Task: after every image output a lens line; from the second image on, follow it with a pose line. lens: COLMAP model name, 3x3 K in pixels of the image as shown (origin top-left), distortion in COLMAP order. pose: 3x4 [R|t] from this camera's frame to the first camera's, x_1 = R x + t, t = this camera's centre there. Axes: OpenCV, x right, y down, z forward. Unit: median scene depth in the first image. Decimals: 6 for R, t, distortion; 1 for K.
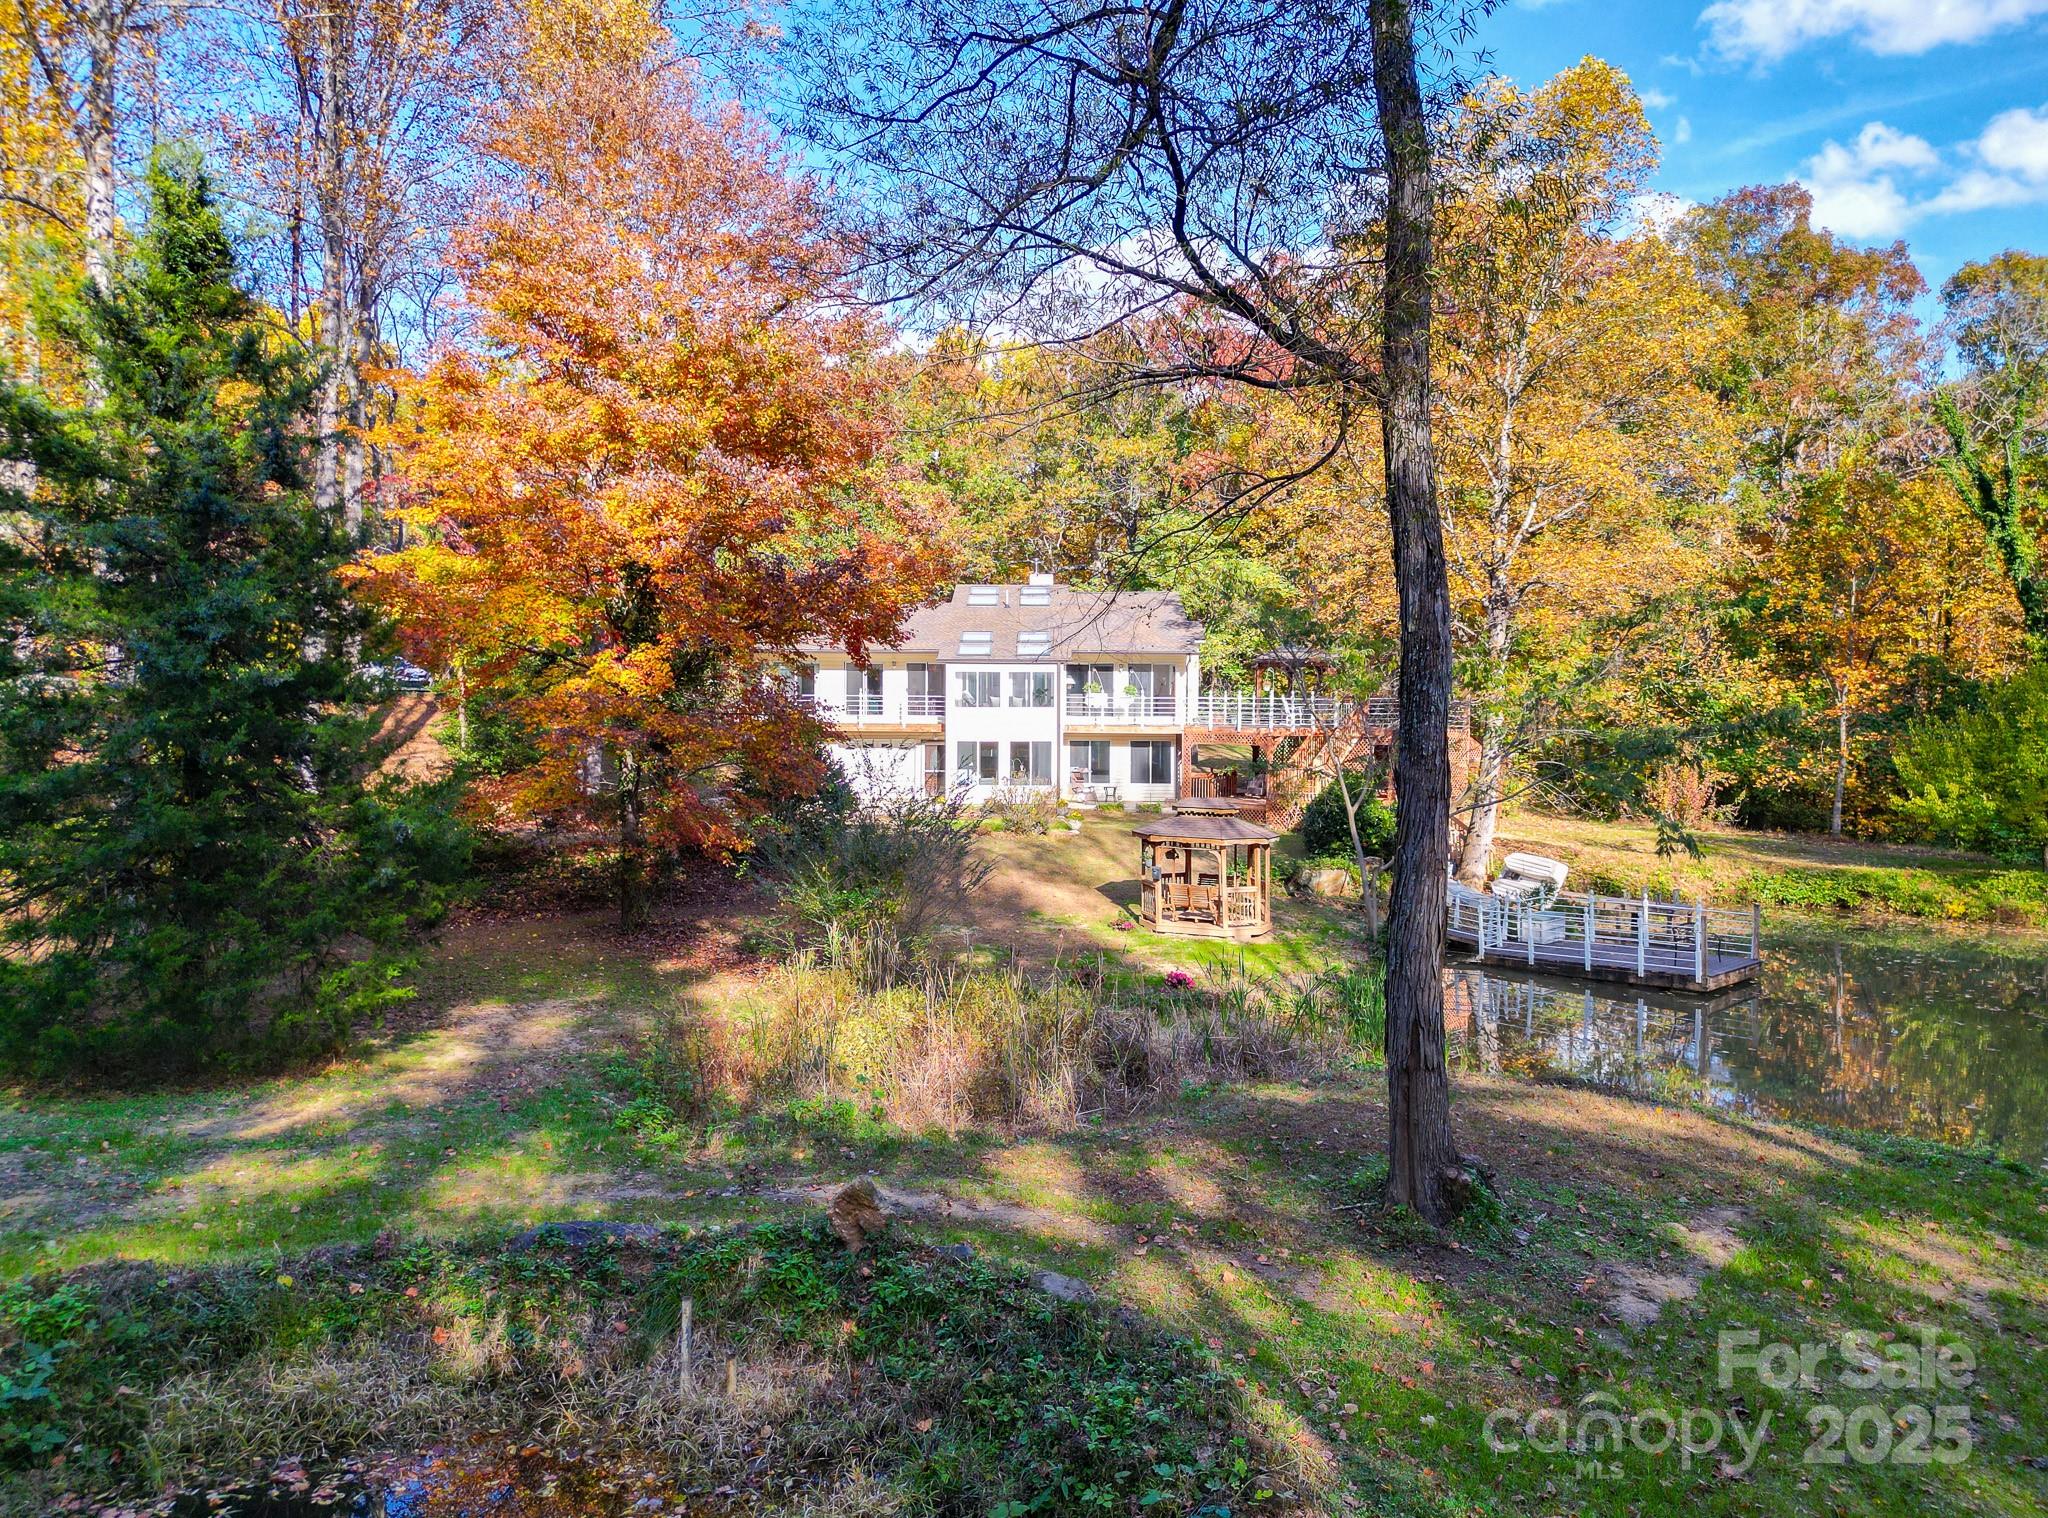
lens RADIAL K [[1457.5, 0, 1022.9], [0, 1457.5, 757.7], [0, 0, 1]] dist [0.006643, 0.000565]
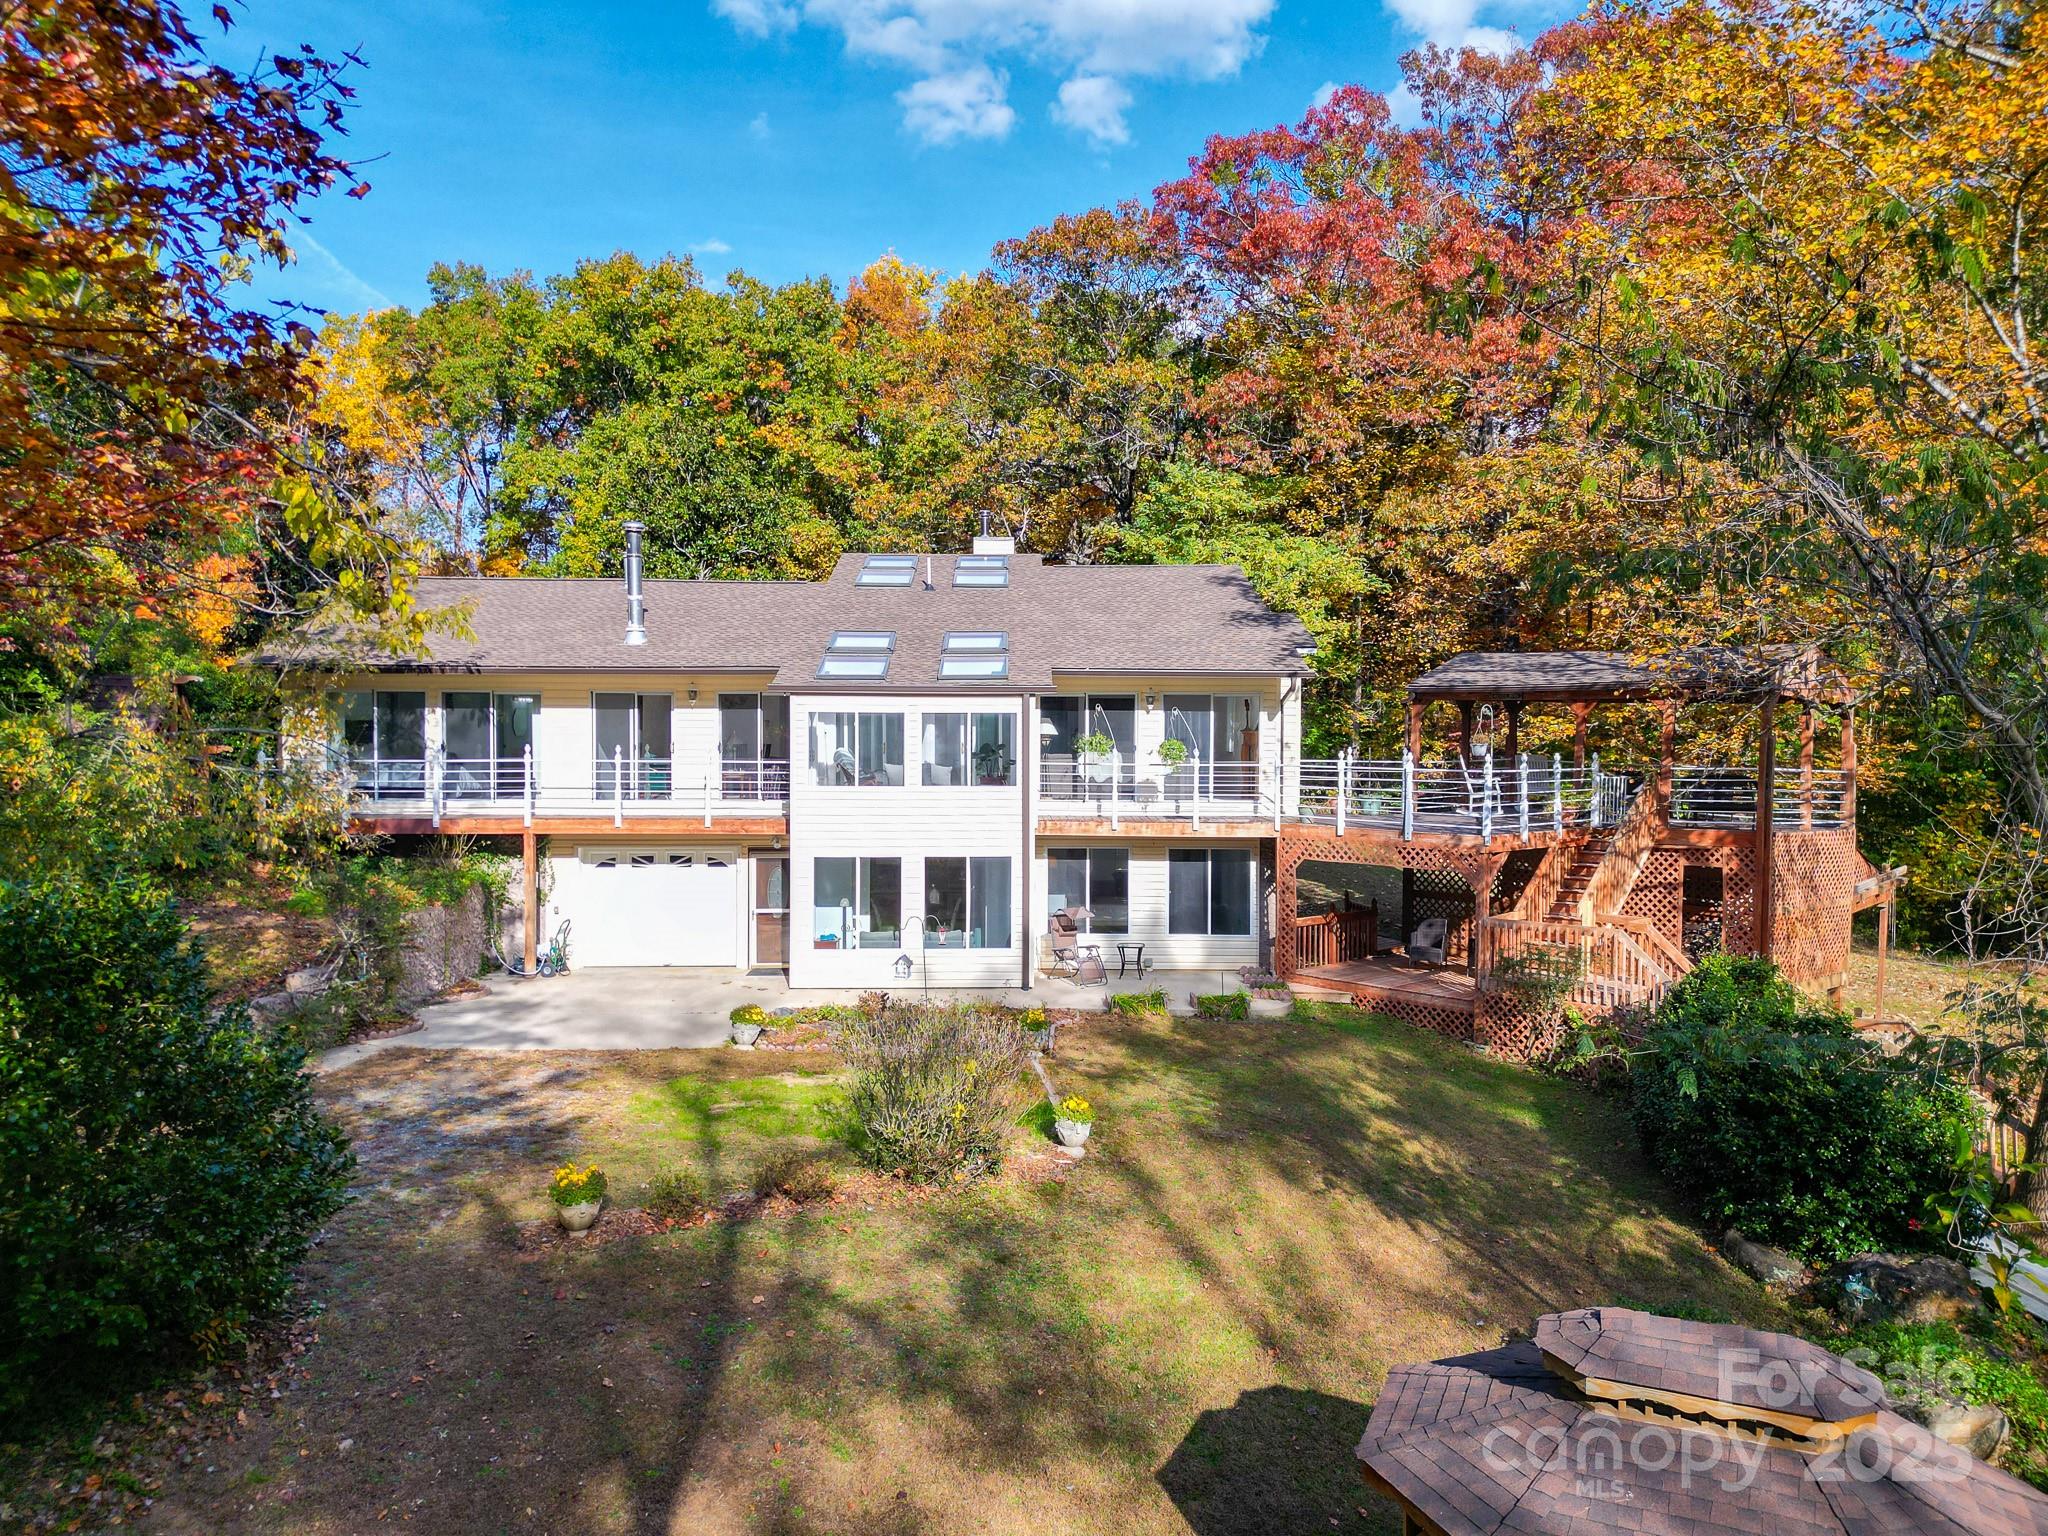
lens RADIAL K [[1457.5, 0, 1025.9], [0, 1457.5, 766.0], [0, 0, 1]] dist [0.006643, 0.000565]
pose [[0.999609, -0.001176, 0.027927, 0.010733], [0.001463, 0.999946, -0.010244, -0.035198], [-0.027913, 0.010281, 0.999557, 0.502008]]
